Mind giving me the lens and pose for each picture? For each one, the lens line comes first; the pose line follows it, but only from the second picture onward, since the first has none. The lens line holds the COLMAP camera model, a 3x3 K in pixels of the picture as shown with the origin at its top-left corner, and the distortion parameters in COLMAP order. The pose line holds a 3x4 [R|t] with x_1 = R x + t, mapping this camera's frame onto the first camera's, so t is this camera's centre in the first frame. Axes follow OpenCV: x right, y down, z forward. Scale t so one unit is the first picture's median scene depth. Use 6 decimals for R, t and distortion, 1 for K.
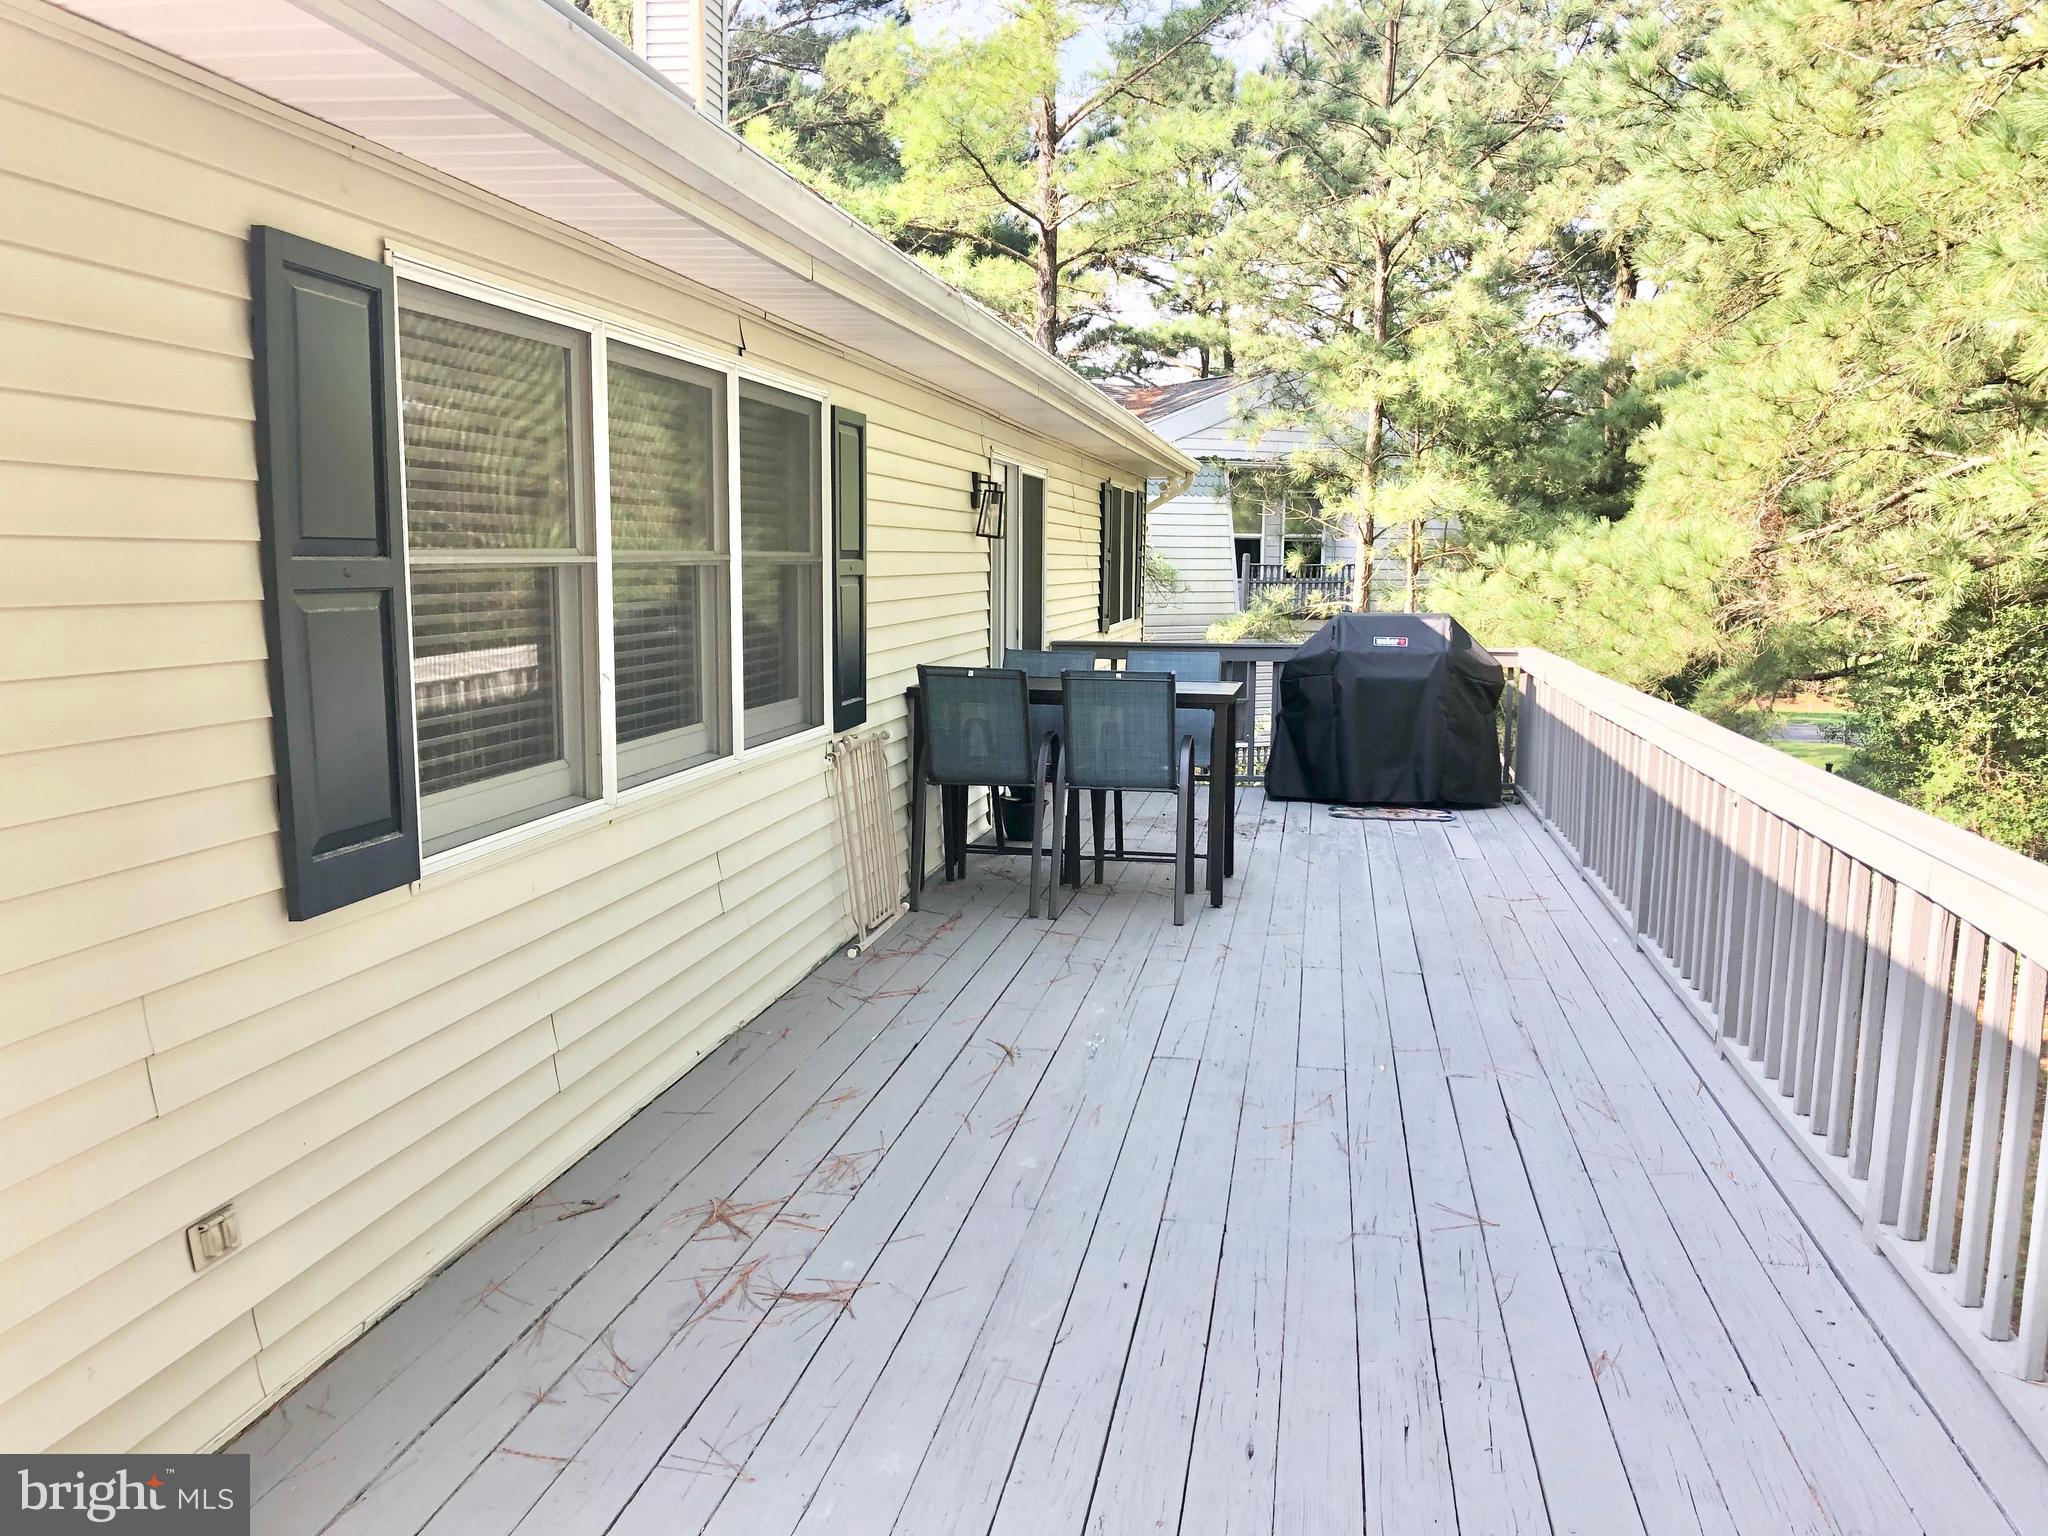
lens RADIAL K [[1669.7, 0, 1002.0], [0, 1669.7, 759.1], [0, 0, 1]] dist [0.064069, -0.090410]
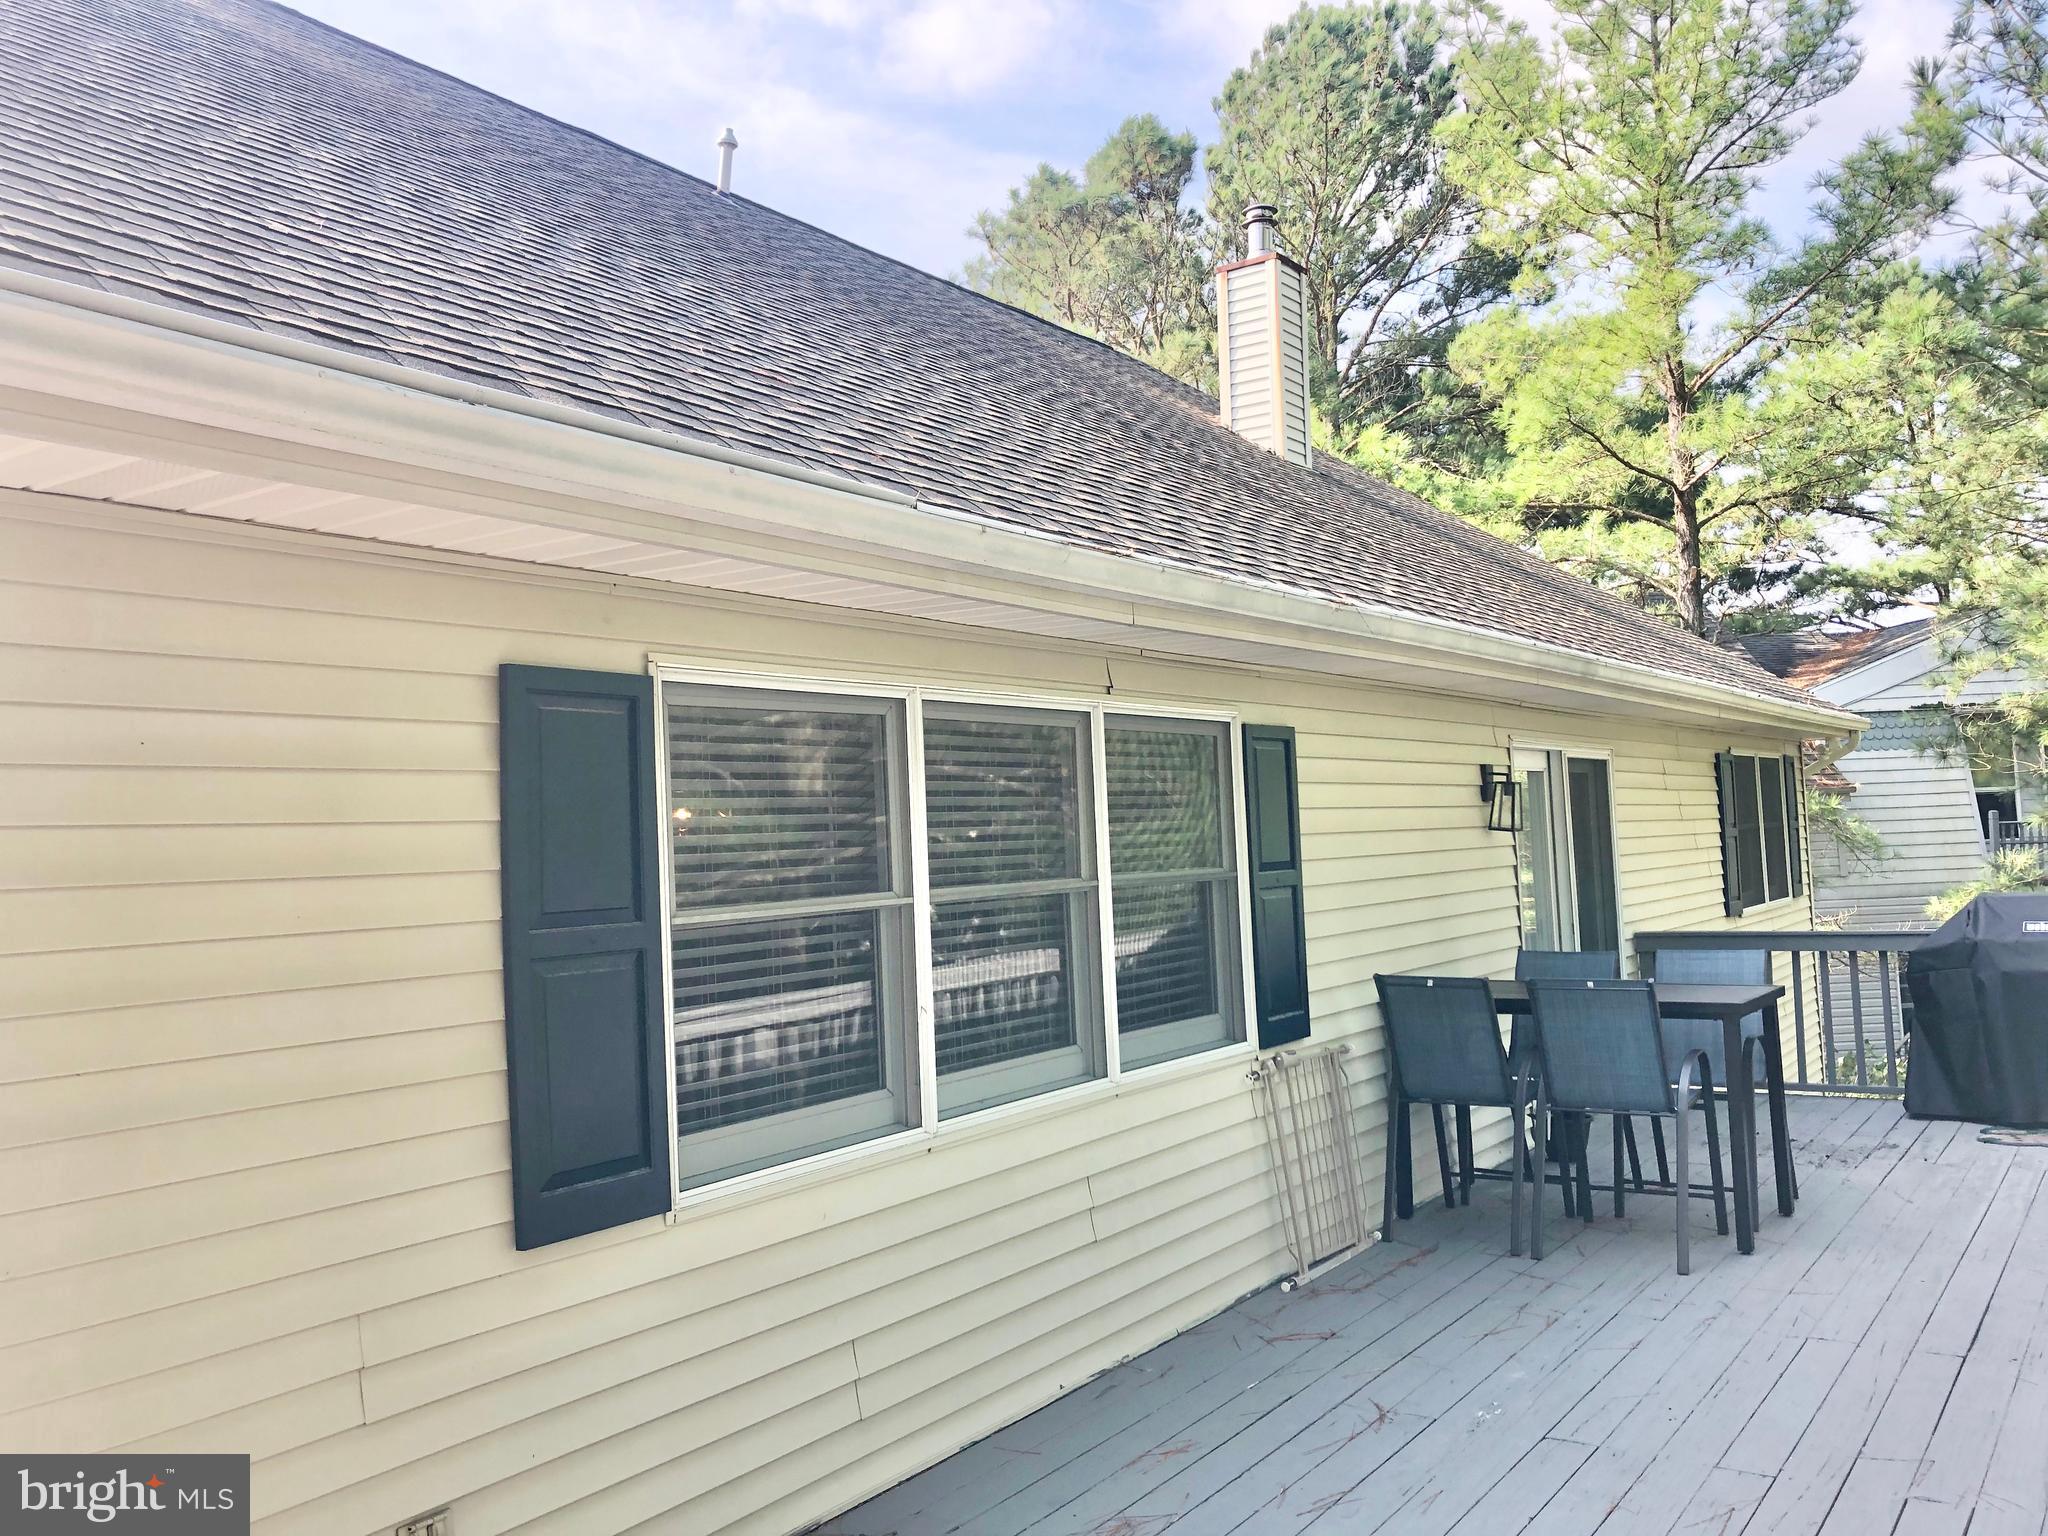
lens RADIAL K [[1669.7, 0, 1002.0], [0, 1669.7, 759.1], [0, 0, 1]] dist [0.064069, -0.090410]
pose [[0.906526, -0.071874, -0.415986, 0.185534], [0.001497, 0.985941, -0.167088, -0.020350], [0.422147, 0.150847, 0.893889, 0.033245]]
